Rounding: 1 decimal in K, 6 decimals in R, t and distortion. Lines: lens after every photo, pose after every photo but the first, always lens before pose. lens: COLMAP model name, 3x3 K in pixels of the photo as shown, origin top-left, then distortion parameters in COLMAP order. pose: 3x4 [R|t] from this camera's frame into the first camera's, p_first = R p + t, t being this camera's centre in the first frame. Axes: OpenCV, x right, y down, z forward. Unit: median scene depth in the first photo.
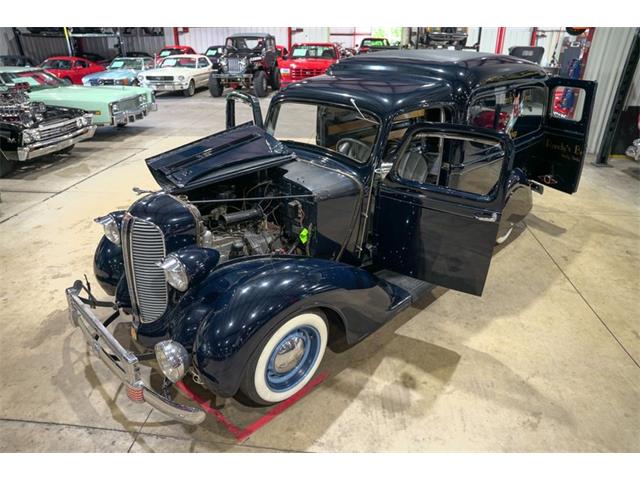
lens RADIAL K [[438.6, 0, 322.3], [0, 438.6, 240.4], [0, 0, 1]] dist [-0.129887, 0.091187]
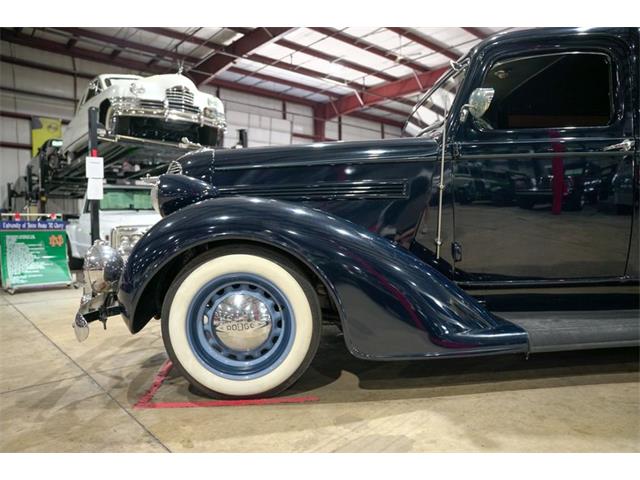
lens RADIAL K [[438.6, 0, 321.5], [0, 438.6, 239.3], [0, 0, 1]] dist [-0.129887, 0.091187]
pose [[0.741171, -0.021320, -0.670978, 0.401811], [-0.255824, 0.915106, -0.311664, 0.266556], [0.620661, 0.402649, 0.672796, 0.458442]]
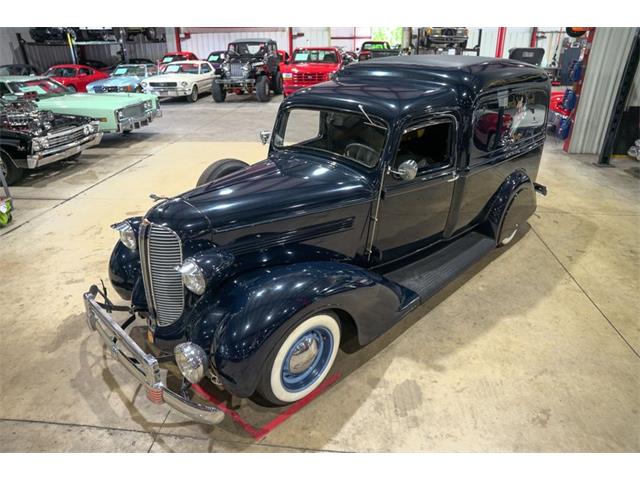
lens RADIAL K [[438.6, 0, 321.8], [0, 438.6, 239.8], [0, 0, 1]] dist [-0.129887, 0.091187]
pose [[0.999910, -0.012016, -0.006027, -0.019194], [0.011966, 0.999895, -0.008157, -0.001108], [0.006125, 0.008085, 0.999949, -0.023232]]
